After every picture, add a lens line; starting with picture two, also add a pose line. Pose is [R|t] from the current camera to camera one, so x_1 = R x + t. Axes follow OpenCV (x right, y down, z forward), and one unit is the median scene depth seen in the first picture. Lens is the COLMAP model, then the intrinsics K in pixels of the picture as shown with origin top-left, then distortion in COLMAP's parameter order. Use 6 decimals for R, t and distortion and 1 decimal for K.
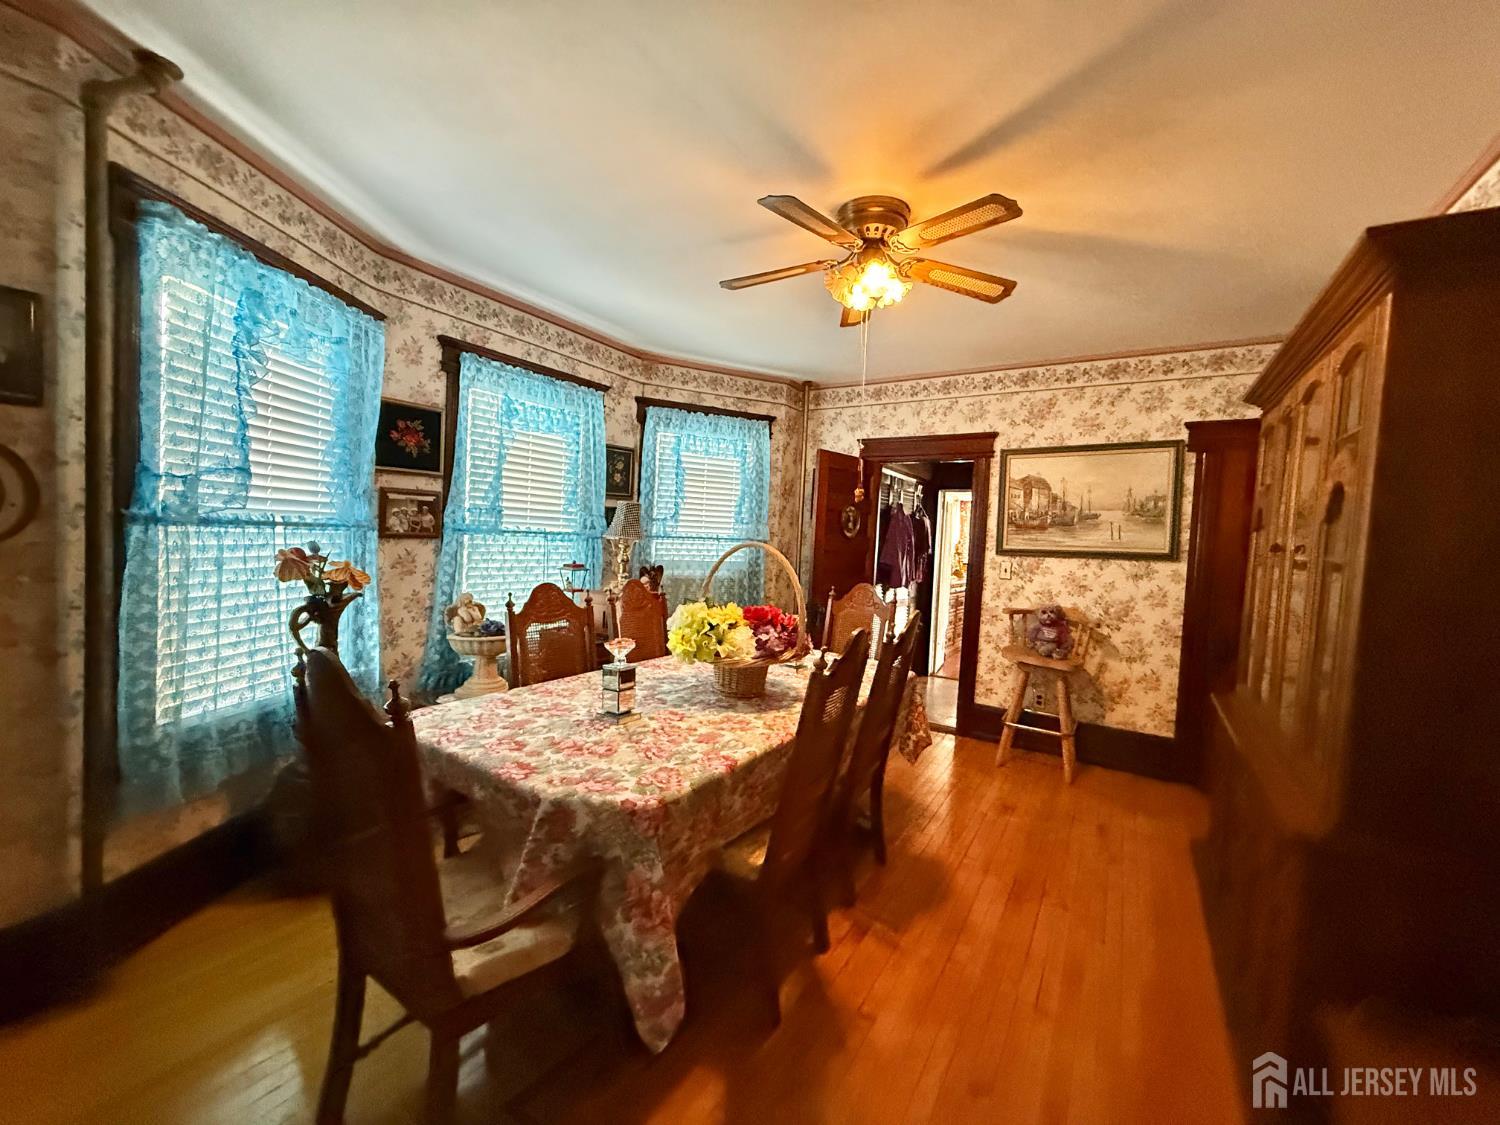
lens RADIAL K [[598.9, 0, 751.9], [0, 598.9, 561.9], [0, 0, 1]] dist [0.000890, 0.000008]
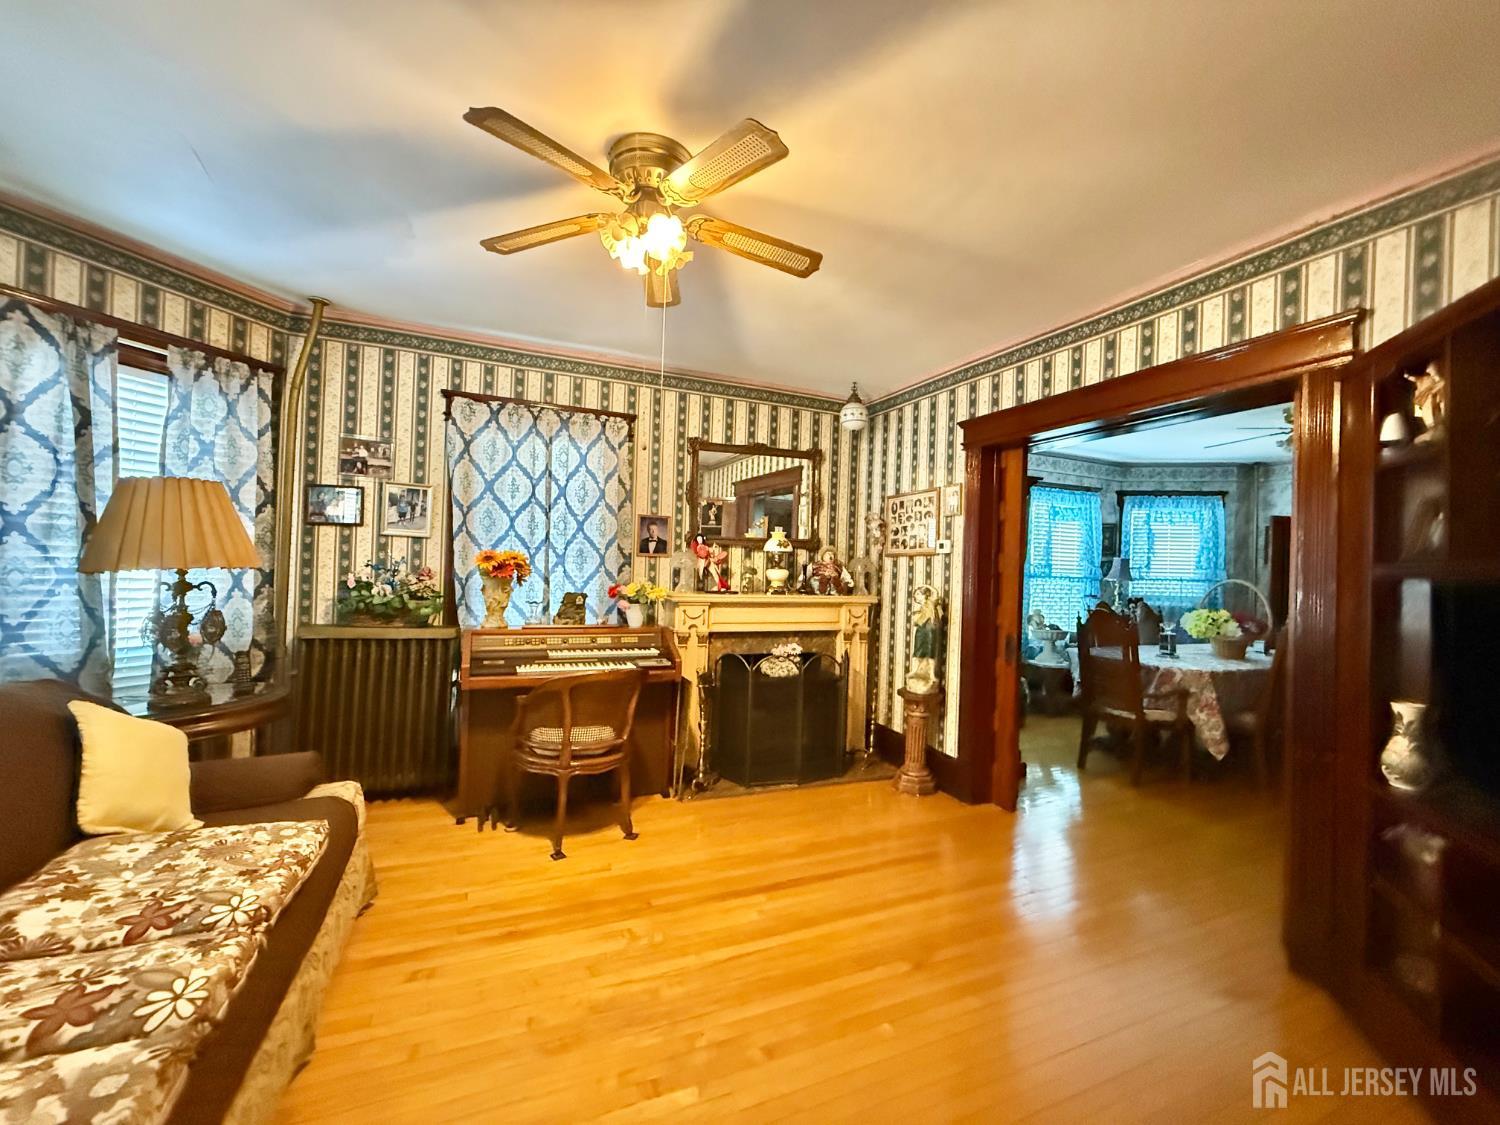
lens RADIAL K [[598.9, 0, 744.9], [0, 598.9, 565.7], [0, 0, 1]] dist [0.000890, 0.000008]
pose [[0.828689, -0.029922, -0.558909, -0.127192], [-0.014235, 0.997120, -0.074488, 0.051440], [0.559528, 0.069683, 0.825877, -0.824060]]
